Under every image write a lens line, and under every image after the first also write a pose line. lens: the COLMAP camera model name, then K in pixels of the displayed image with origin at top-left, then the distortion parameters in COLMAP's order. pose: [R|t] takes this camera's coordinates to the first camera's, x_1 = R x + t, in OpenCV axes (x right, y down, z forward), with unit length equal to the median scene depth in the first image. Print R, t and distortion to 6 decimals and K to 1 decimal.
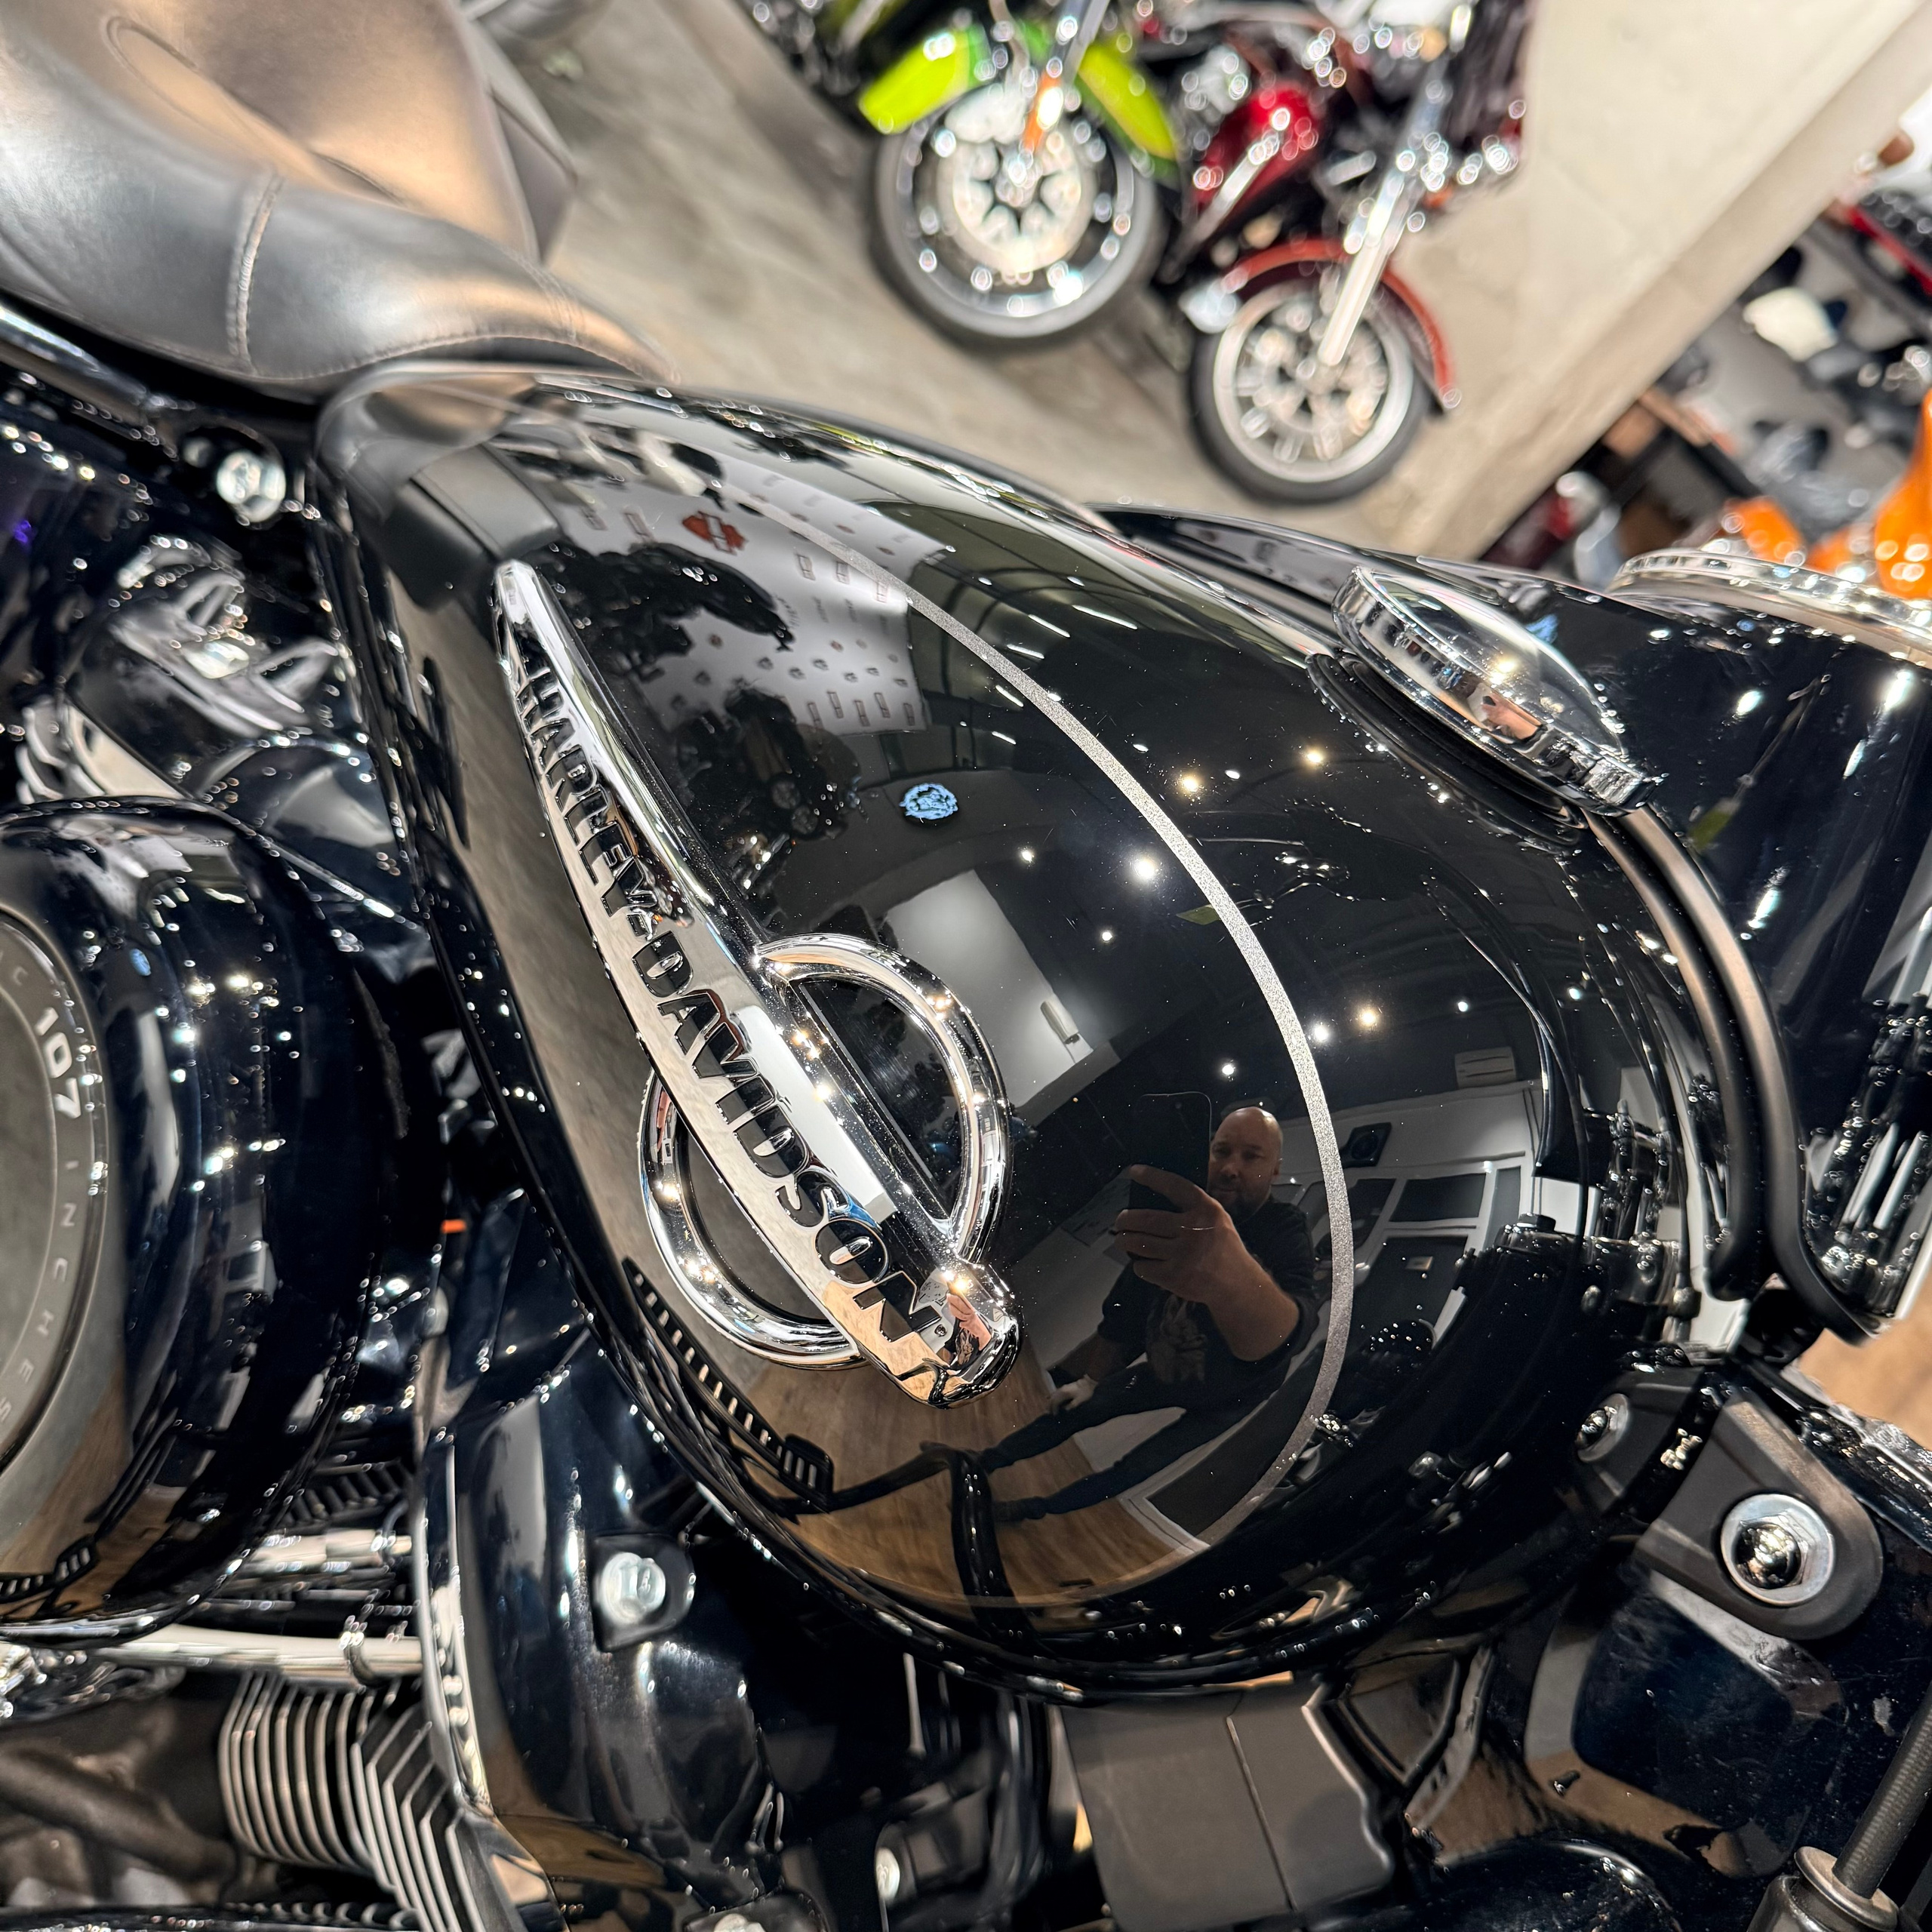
lens RADIAL K [[1864.1, 0, 966.1], [0, 1864.1, 951.7], [0, 0, 1]] dist [-0.005391, -0.005932]
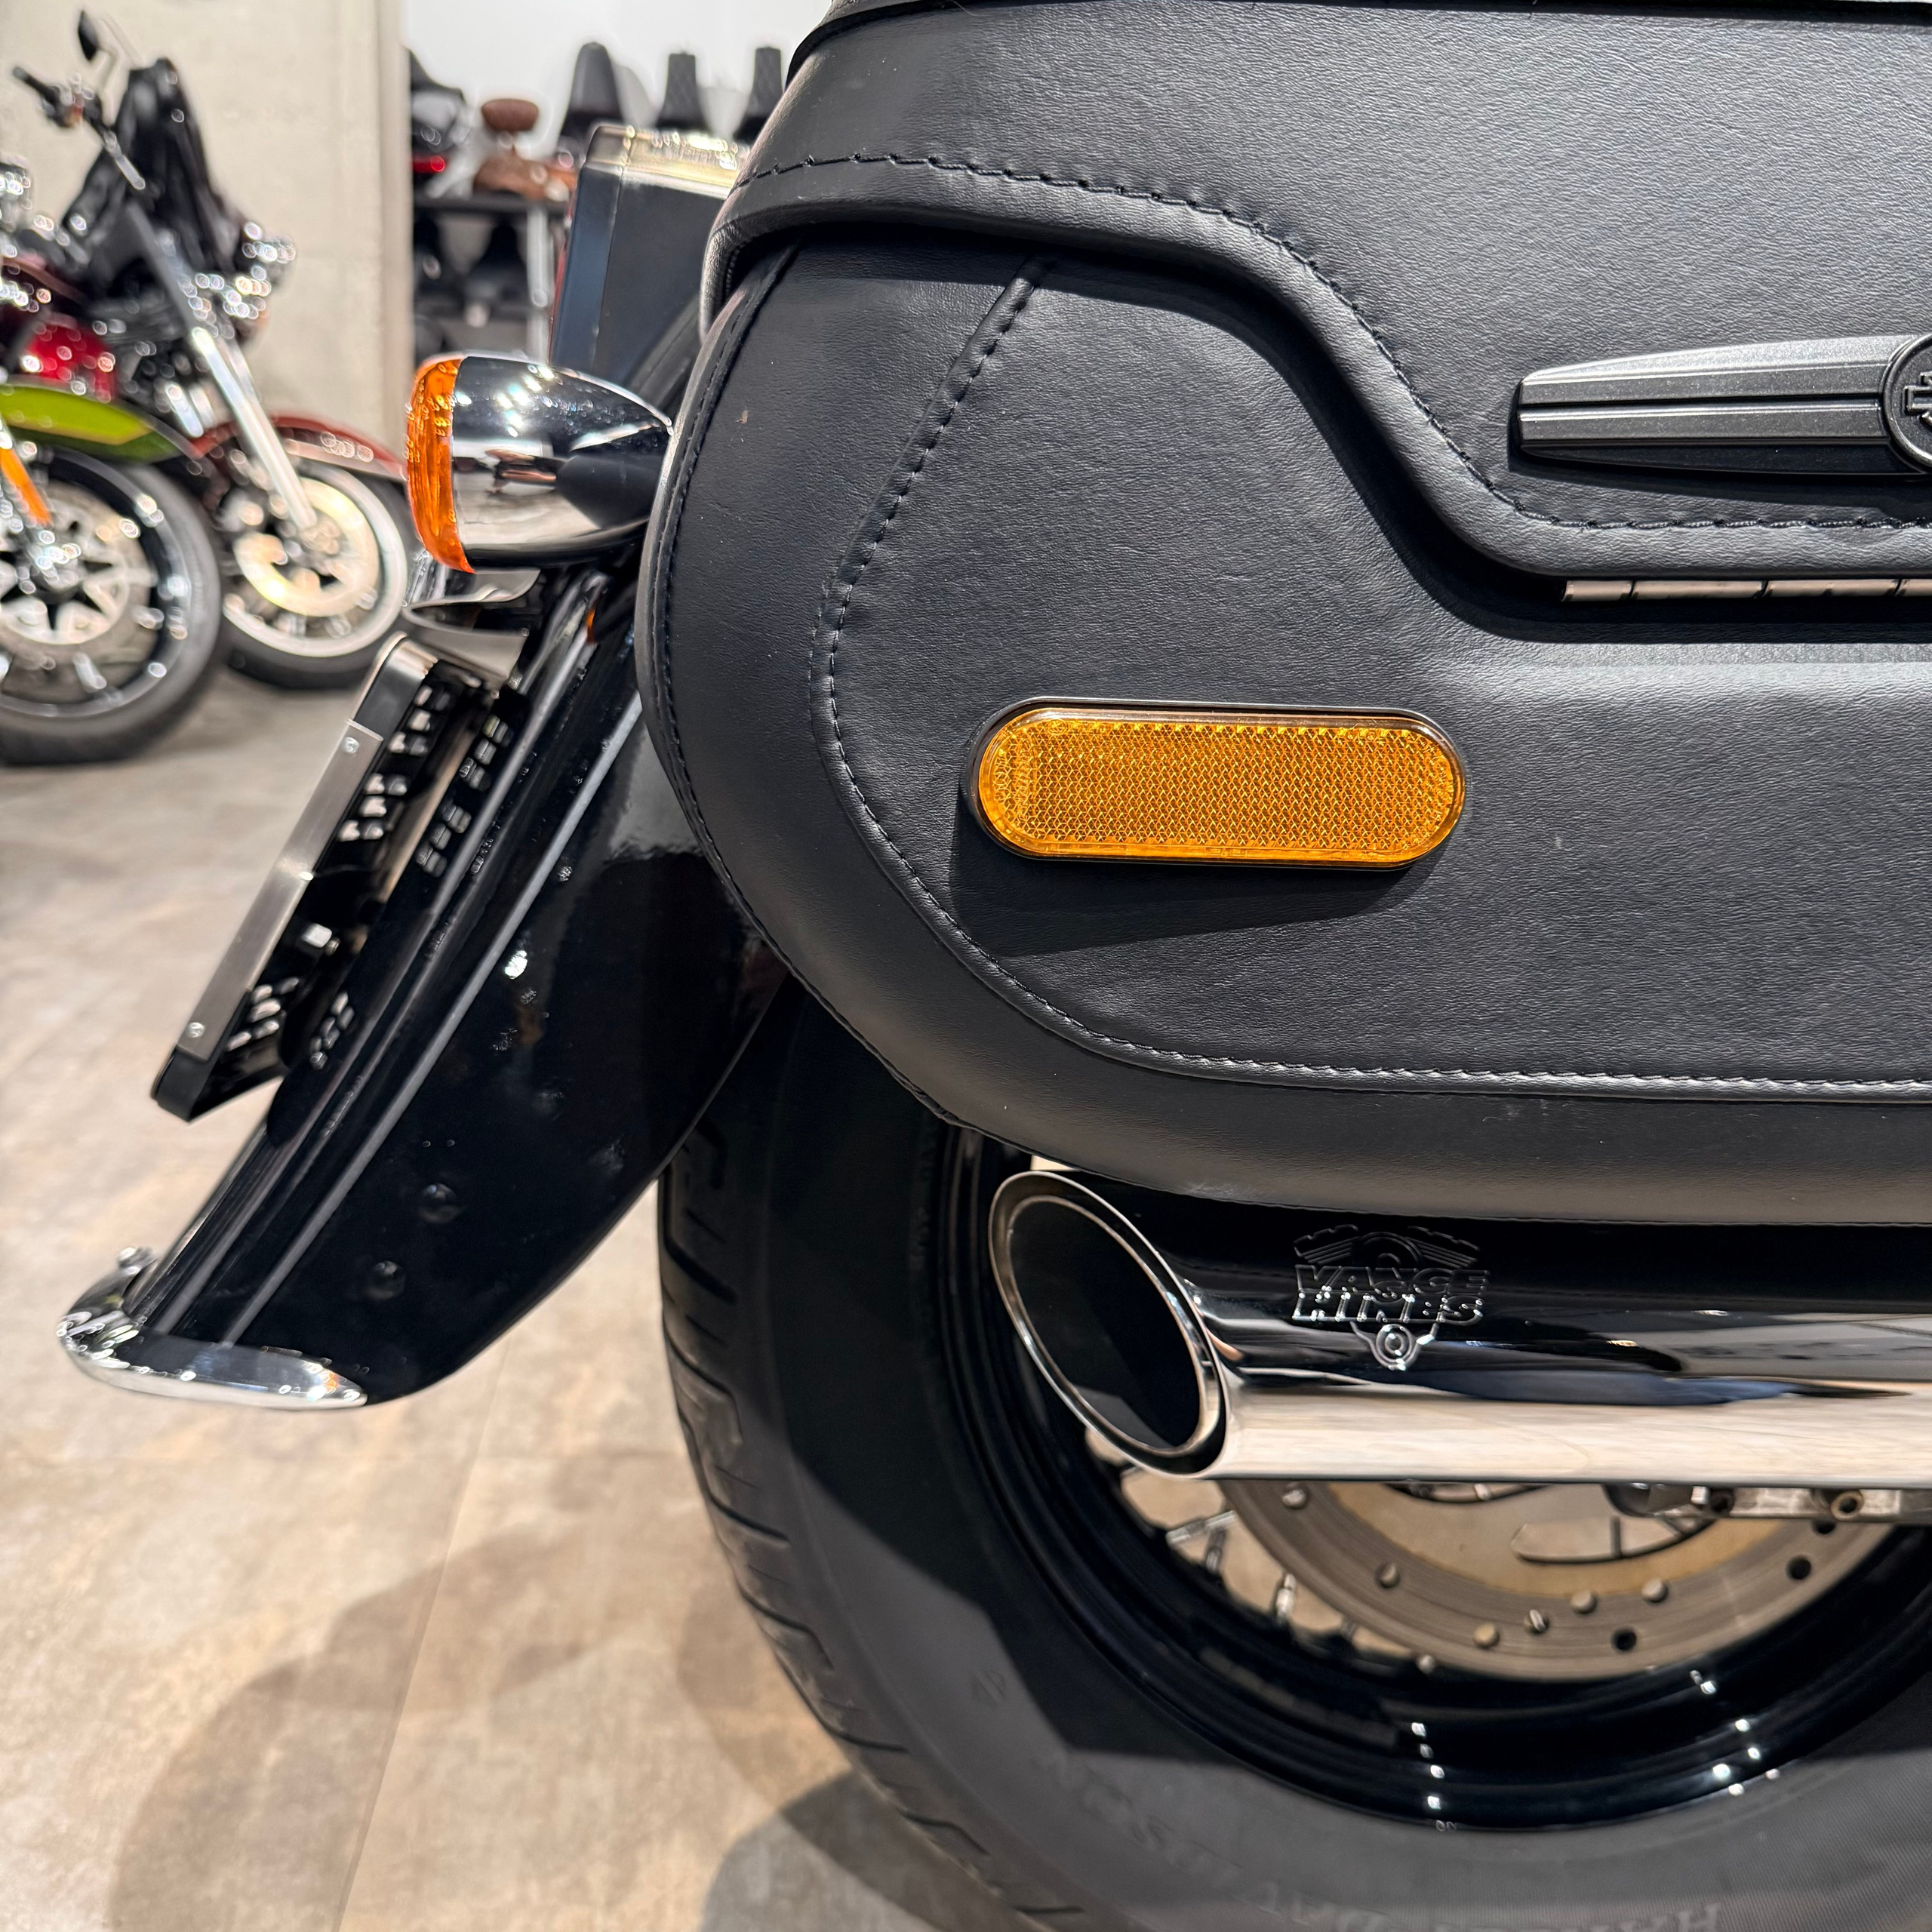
lens RADIAL K [[1875.2, 0, 939.6], [0, 1875.2, 964.8], [0, 0, 1]] dist [-0.001703, -0.028883]
pose [[0.483899, -0.727836, 0.485897, -0.255128], [0.722288, 0.645662, 0.247833, -0.182852], [-0.494107, 0.231032, 0.838142, 0.133557]]
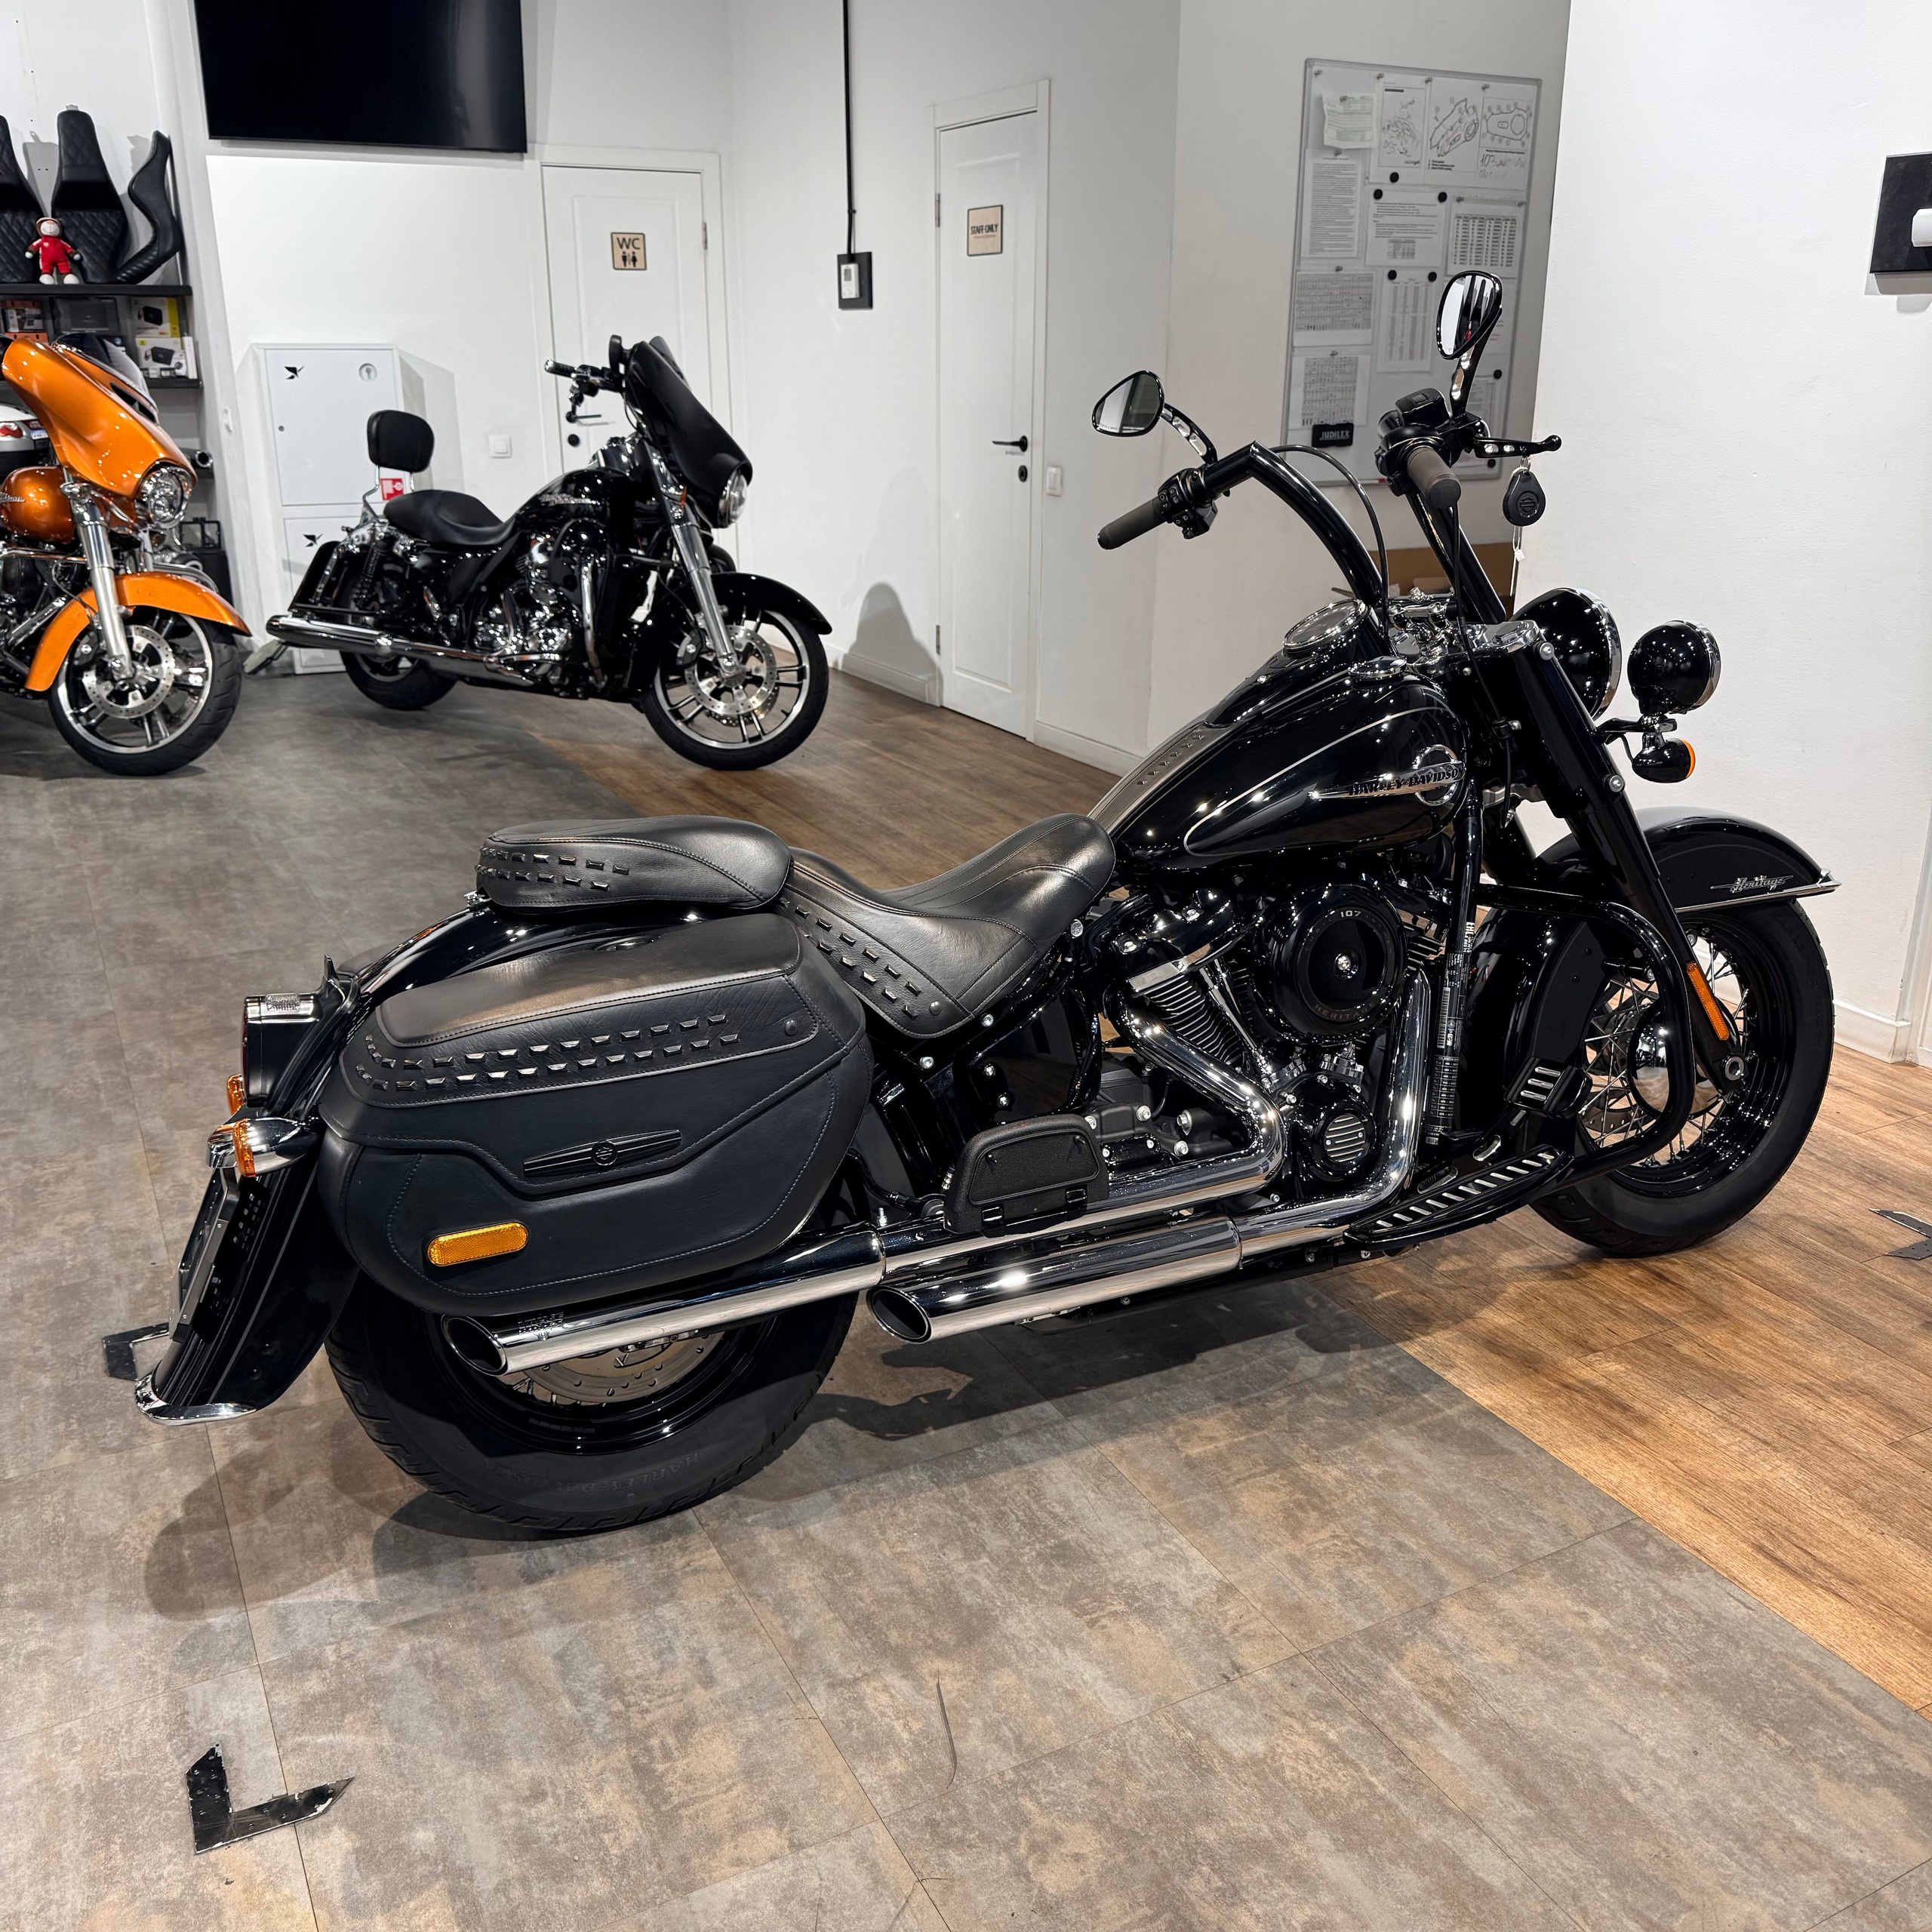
lens RADIAL K [[1793.2, 0, 965.7], [0, 1793.2, 971.3], [0, 0, 1]] dist [0.145738, -0.290497]
pose [[0.176830, -0.827894, 0.532281, -0.345159], [0.671623, 0.496825, 0.549625, -0.332721], [-0.719482, 0.260302, 0.643886, -0.148894]]
